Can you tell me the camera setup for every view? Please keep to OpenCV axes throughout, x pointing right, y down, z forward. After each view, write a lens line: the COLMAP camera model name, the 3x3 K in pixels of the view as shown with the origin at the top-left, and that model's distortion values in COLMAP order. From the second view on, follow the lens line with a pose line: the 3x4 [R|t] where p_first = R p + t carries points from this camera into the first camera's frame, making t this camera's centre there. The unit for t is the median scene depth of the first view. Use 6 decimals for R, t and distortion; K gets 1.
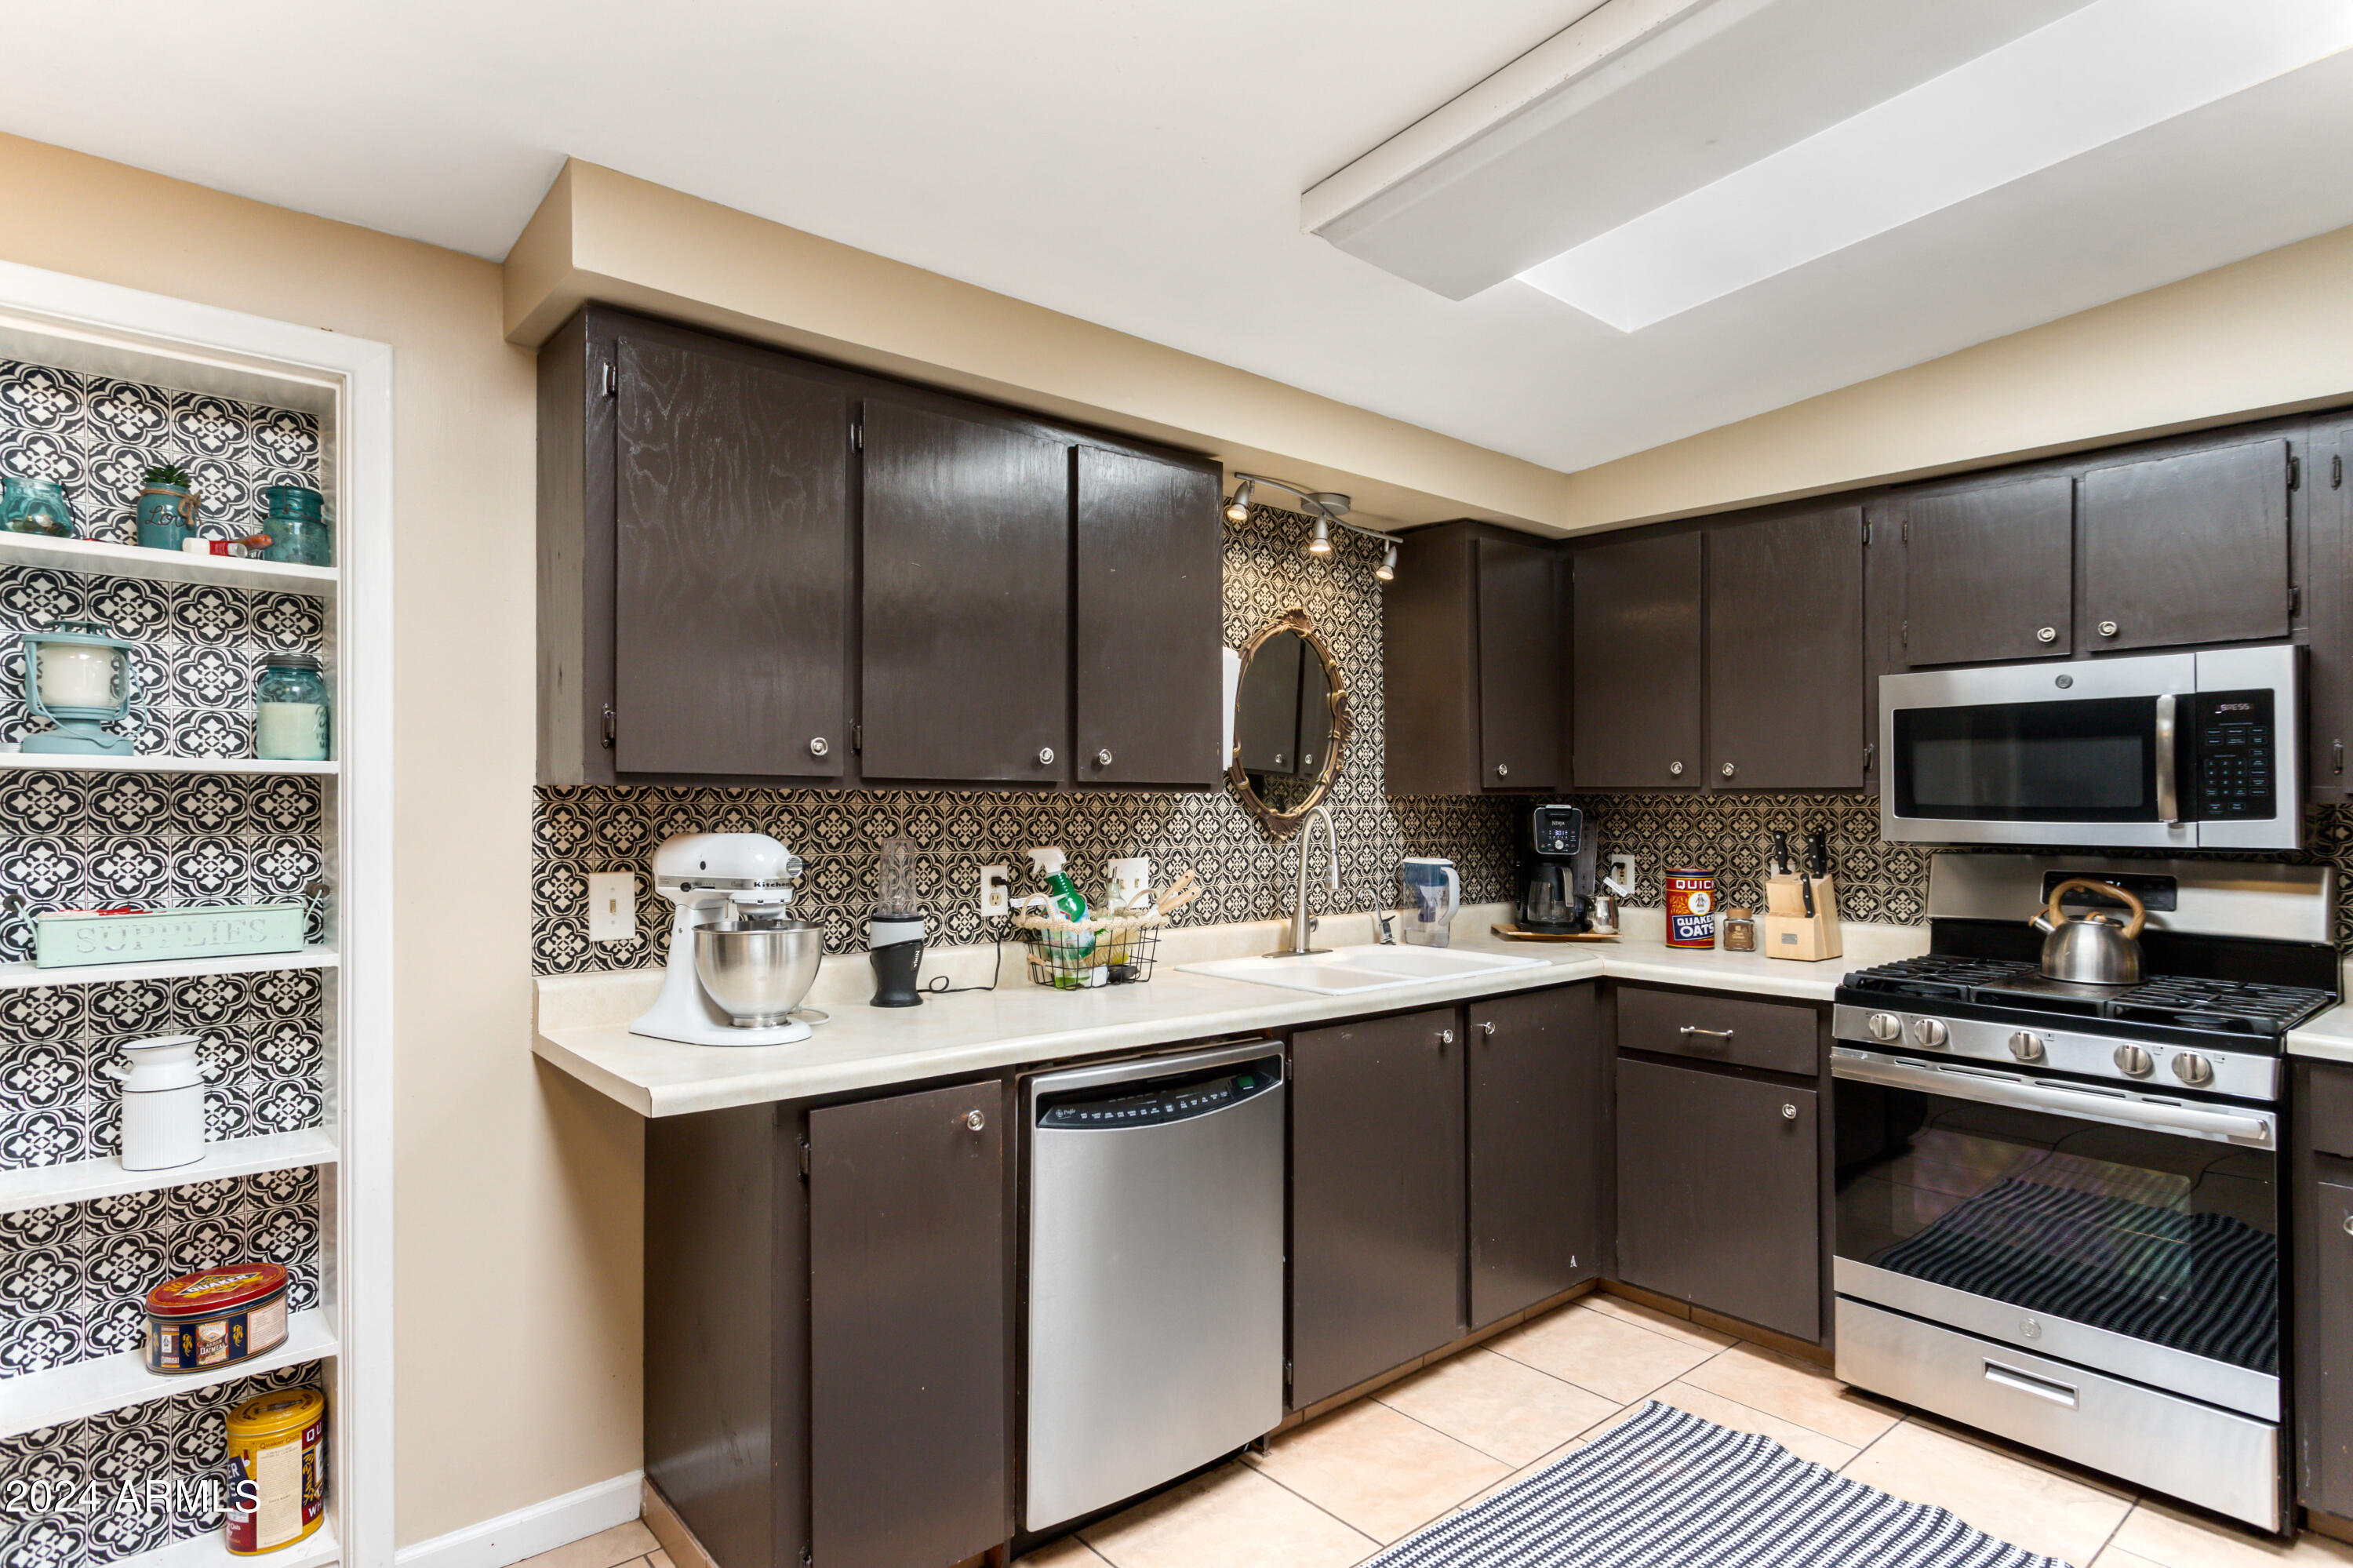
lens RADIAL K [[1240.3, 0, 1177.7], [0, 1240.3, 793.5], [0, 0, 1]] dist [0.001103, -0.000934]
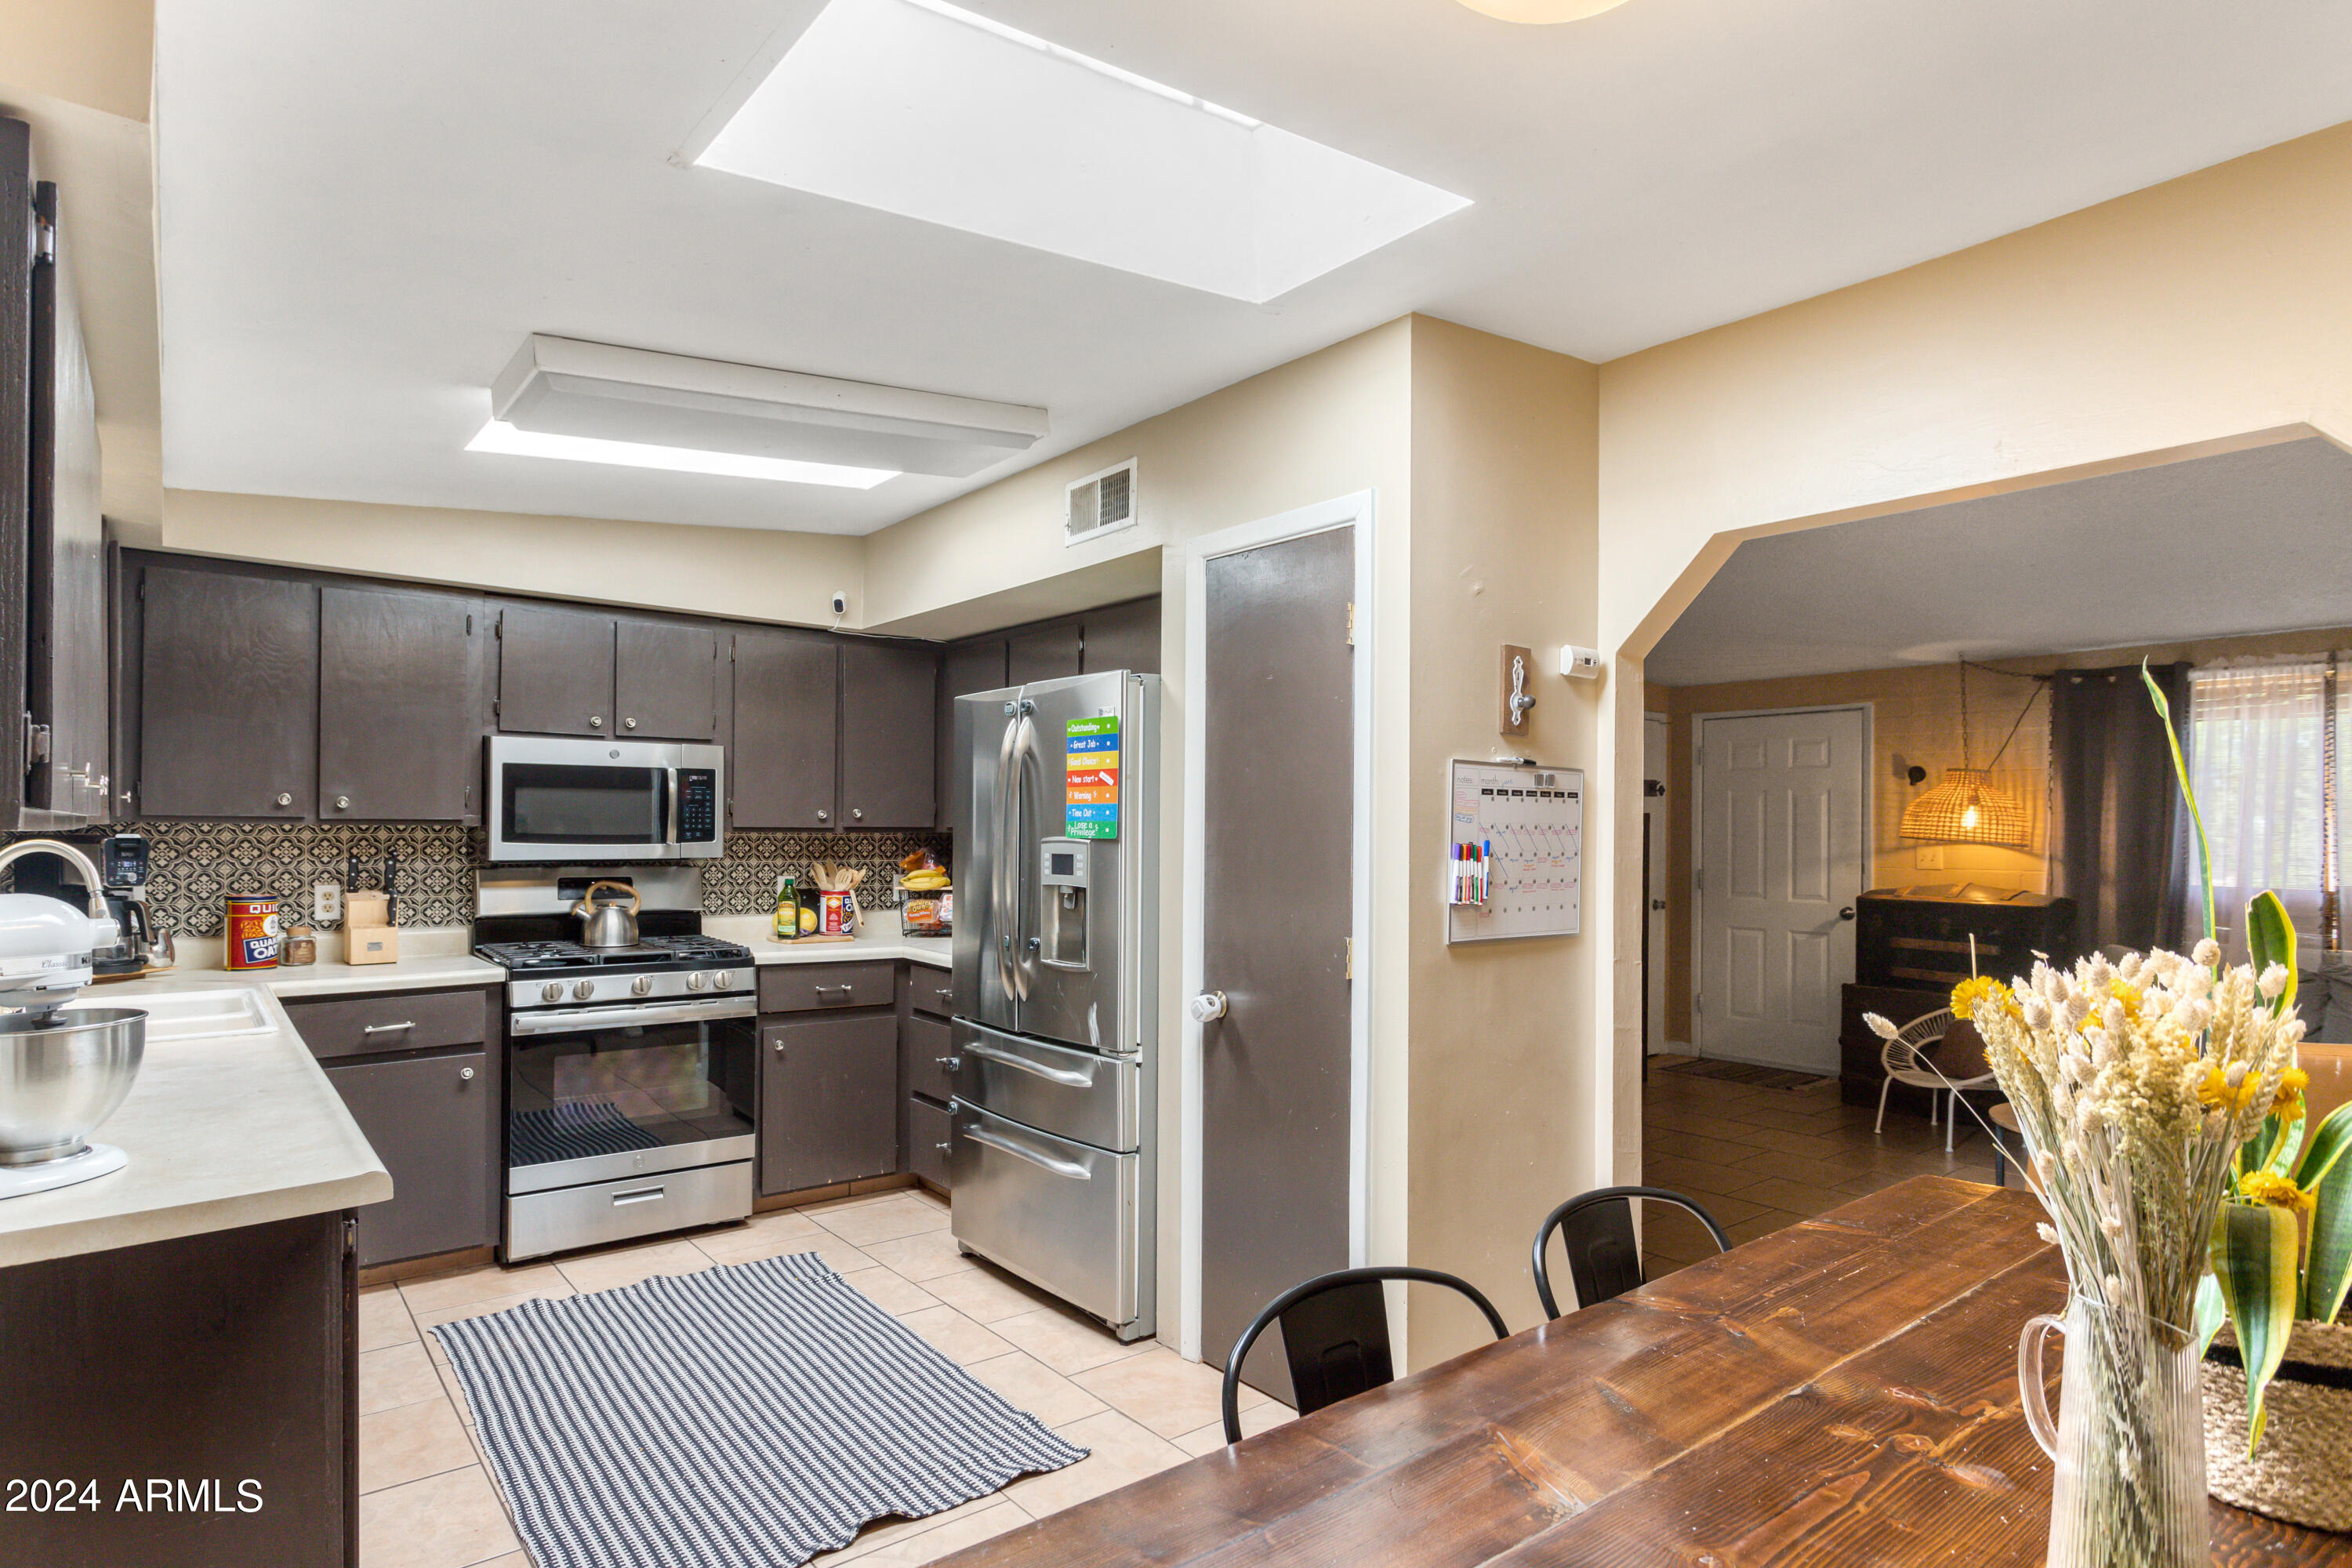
lens RADIAL K [[1239.8, 0, 1155.5], [0, 1239.8, 831.4], [0, 0, 1]] dist [0.001103, -0.000934]
pose [[0.047866, -0.007161, 0.998828, -0.737816], [-0.012335, 0.999894, 0.007760, -0.012573], [-0.998778, -0.012692, 0.047772, 0.224527]]
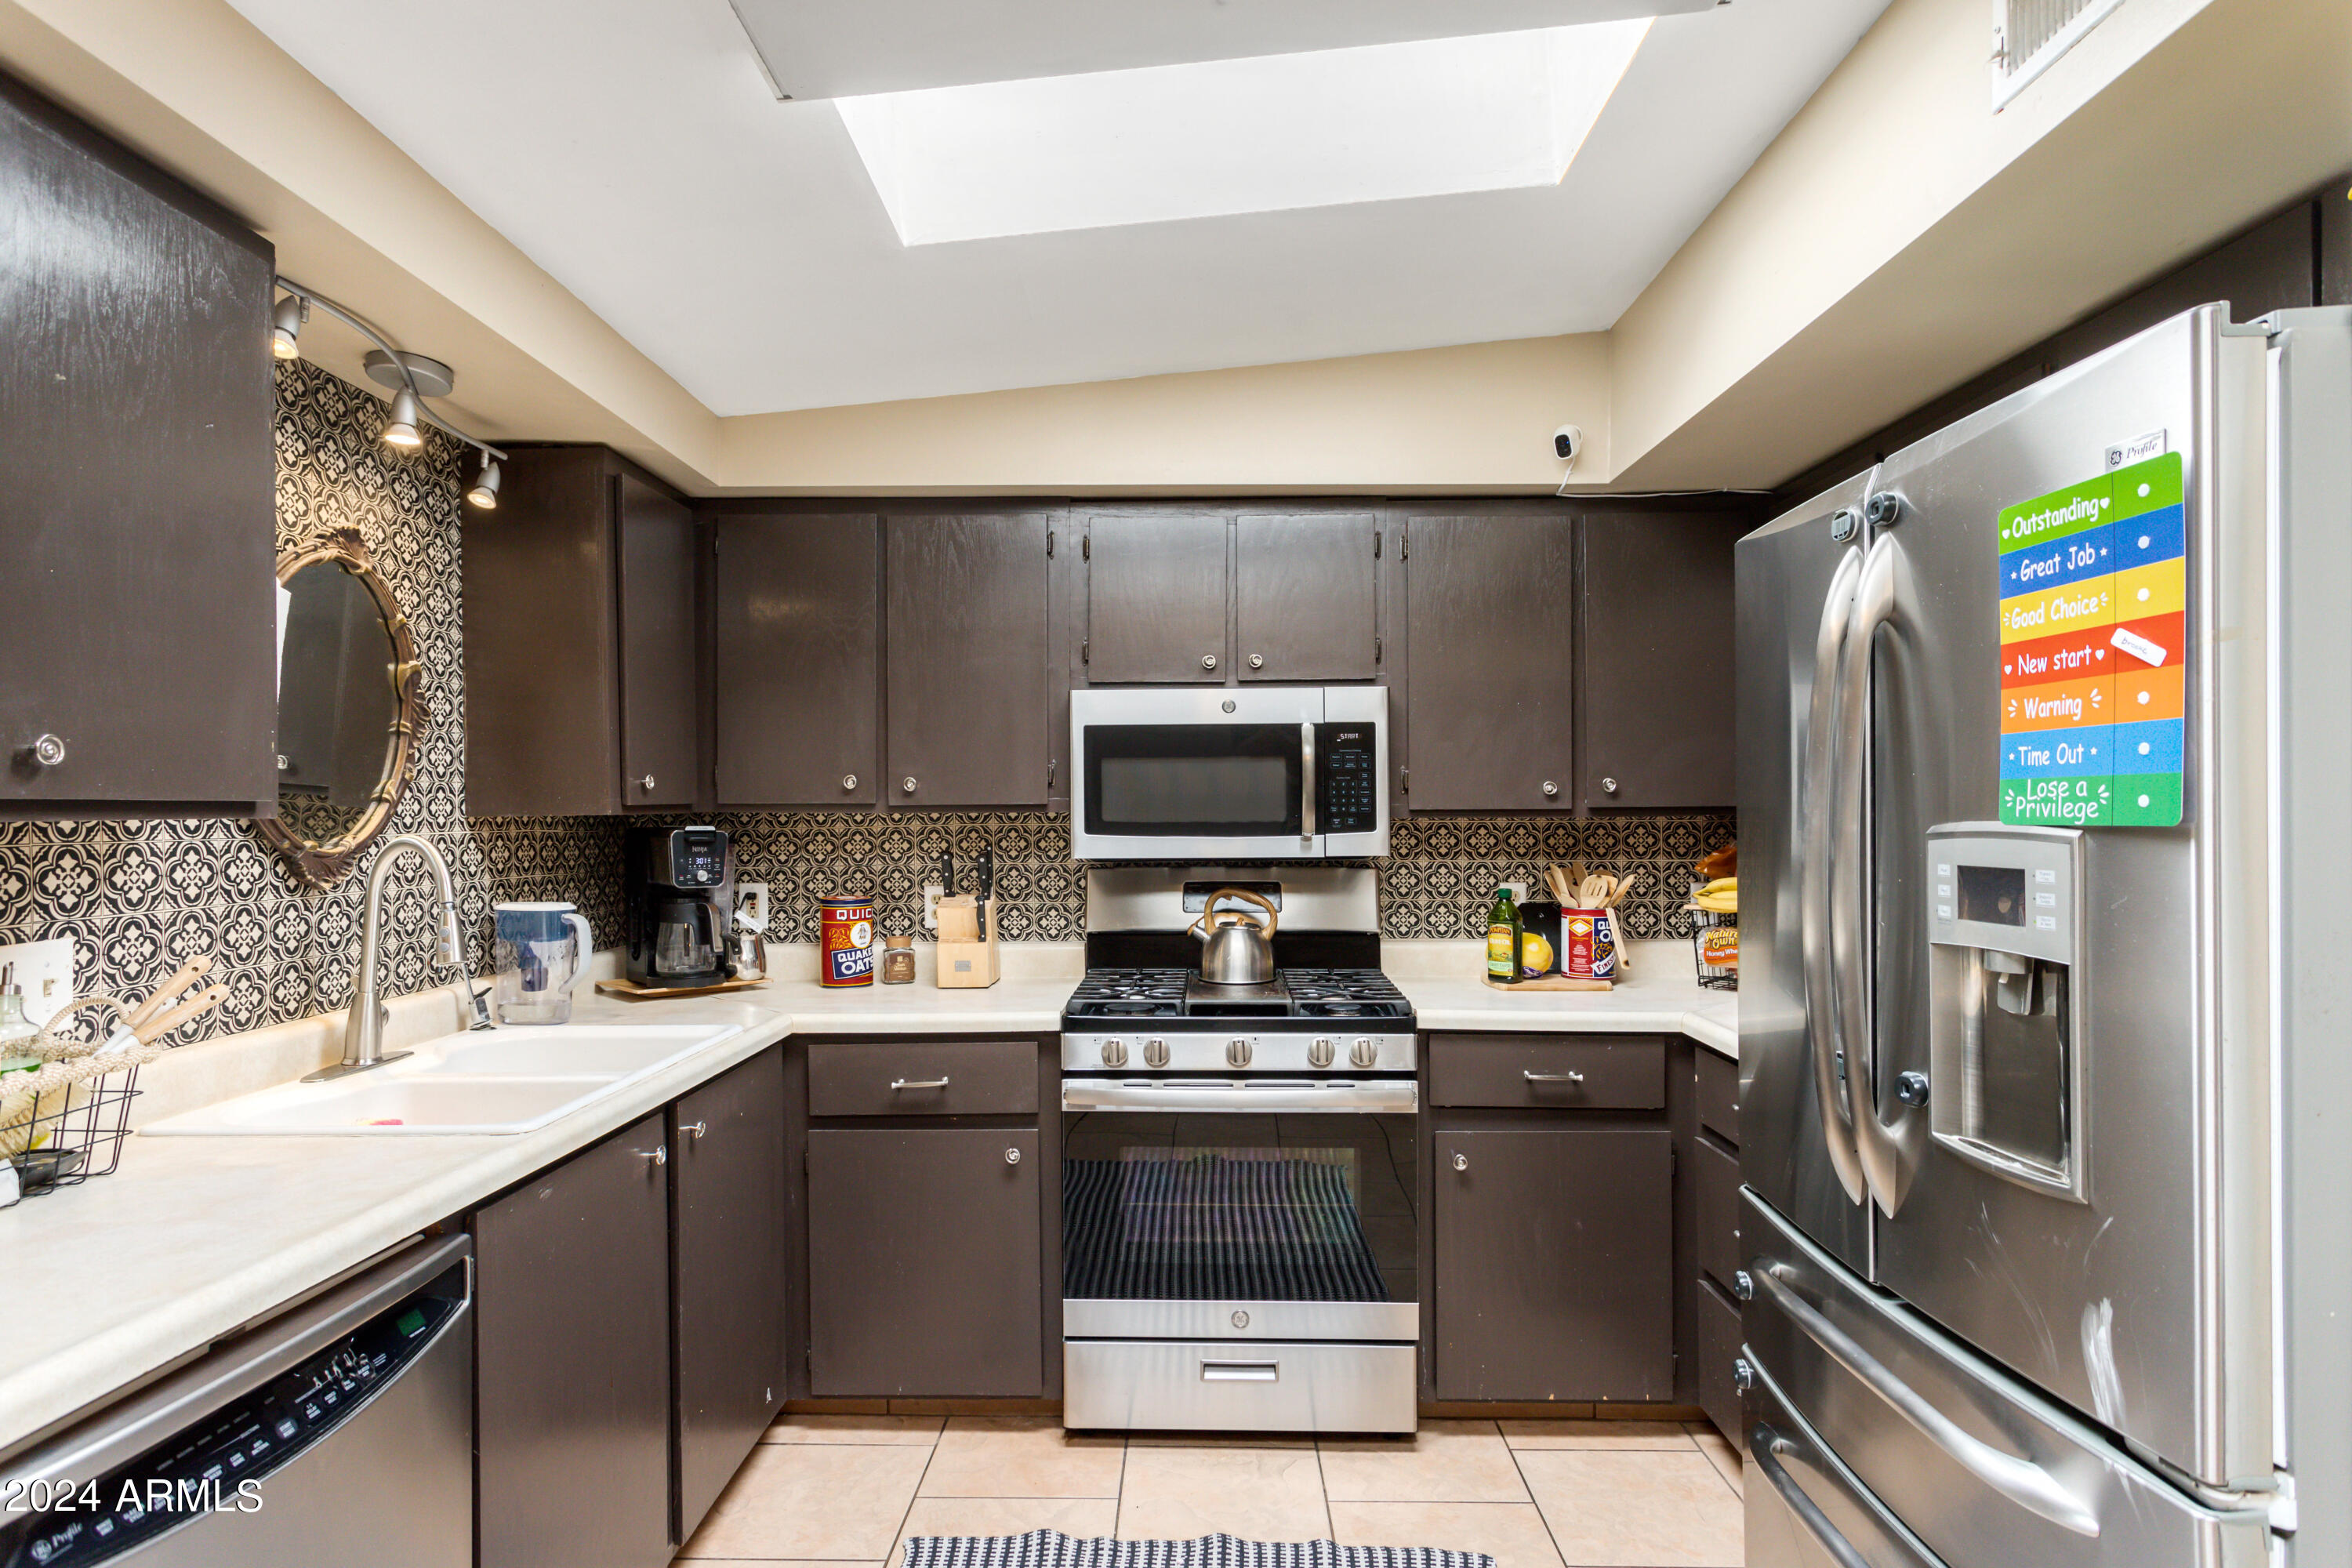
lens RADIAL K [[1239.8, 0, 1176.9], [0, 1239.8, 810.0], [0, 0, 1]] dist [0.001103, -0.000934]
pose [[0.663779, -0.006090, 0.747904, -0.112538], [0.003997, 0.999981, 0.004596, -0.004941], [-0.747918, -0.000061, 0.663791, 0.289603]]
